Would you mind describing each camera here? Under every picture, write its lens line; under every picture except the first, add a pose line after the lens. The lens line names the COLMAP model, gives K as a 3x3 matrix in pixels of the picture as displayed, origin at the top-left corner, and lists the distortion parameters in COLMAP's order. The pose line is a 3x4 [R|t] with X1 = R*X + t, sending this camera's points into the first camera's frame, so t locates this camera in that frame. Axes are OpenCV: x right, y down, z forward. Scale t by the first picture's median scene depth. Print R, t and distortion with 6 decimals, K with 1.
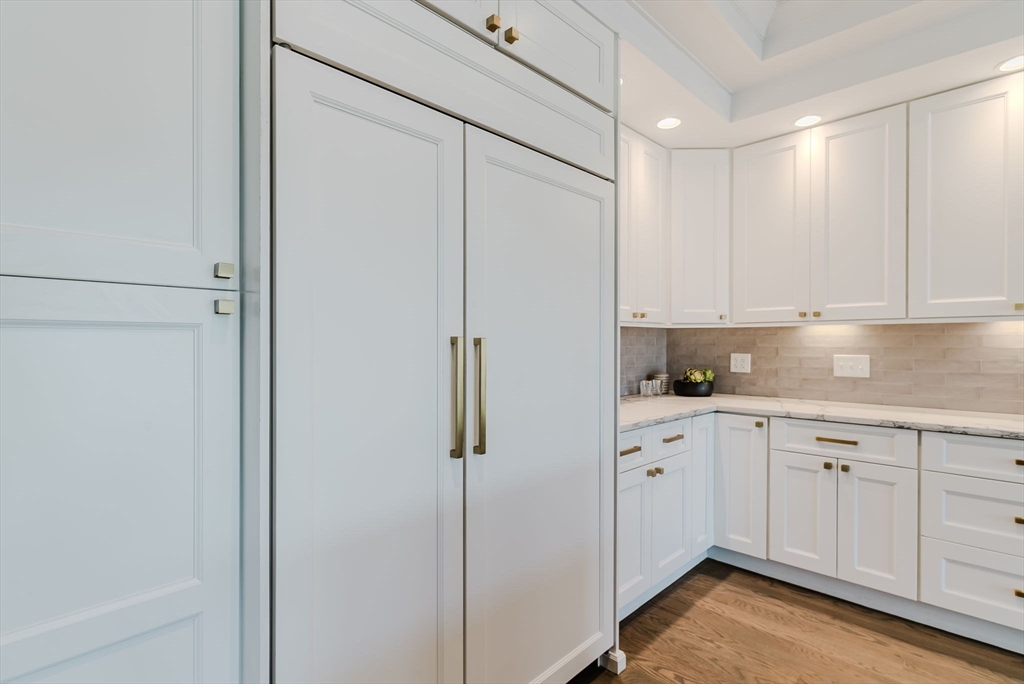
lens RADIAL K [[489.0, 0, 512.1], [0, 489.0, 344.8], [0, 0, 1]] dist [0.000195, 0.000677]
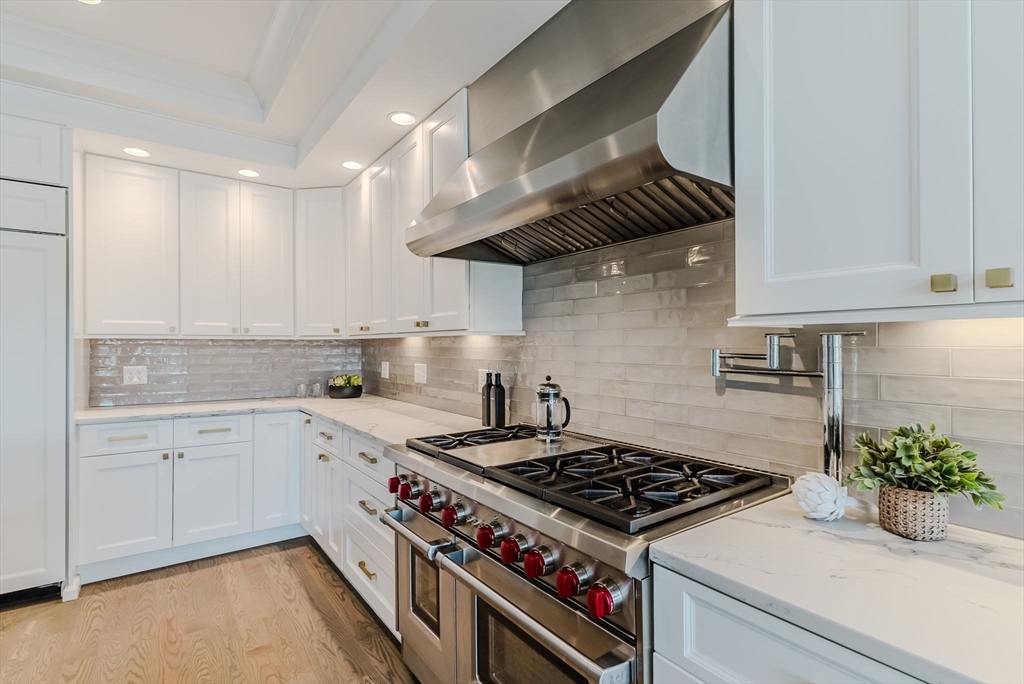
lens RADIAL K [[489.0, 0, 512.1], [0, 489.0, 344.8], [0, 0, 1]] dist [0.000195, 0.000677]
pose [[0.988505, 0.000677, -0.151189, 1.302054], [-0.001753, 0.999974, -0.006983, -0.019197], [0.151180, 0.007168, 0.988480, -0.115742]]
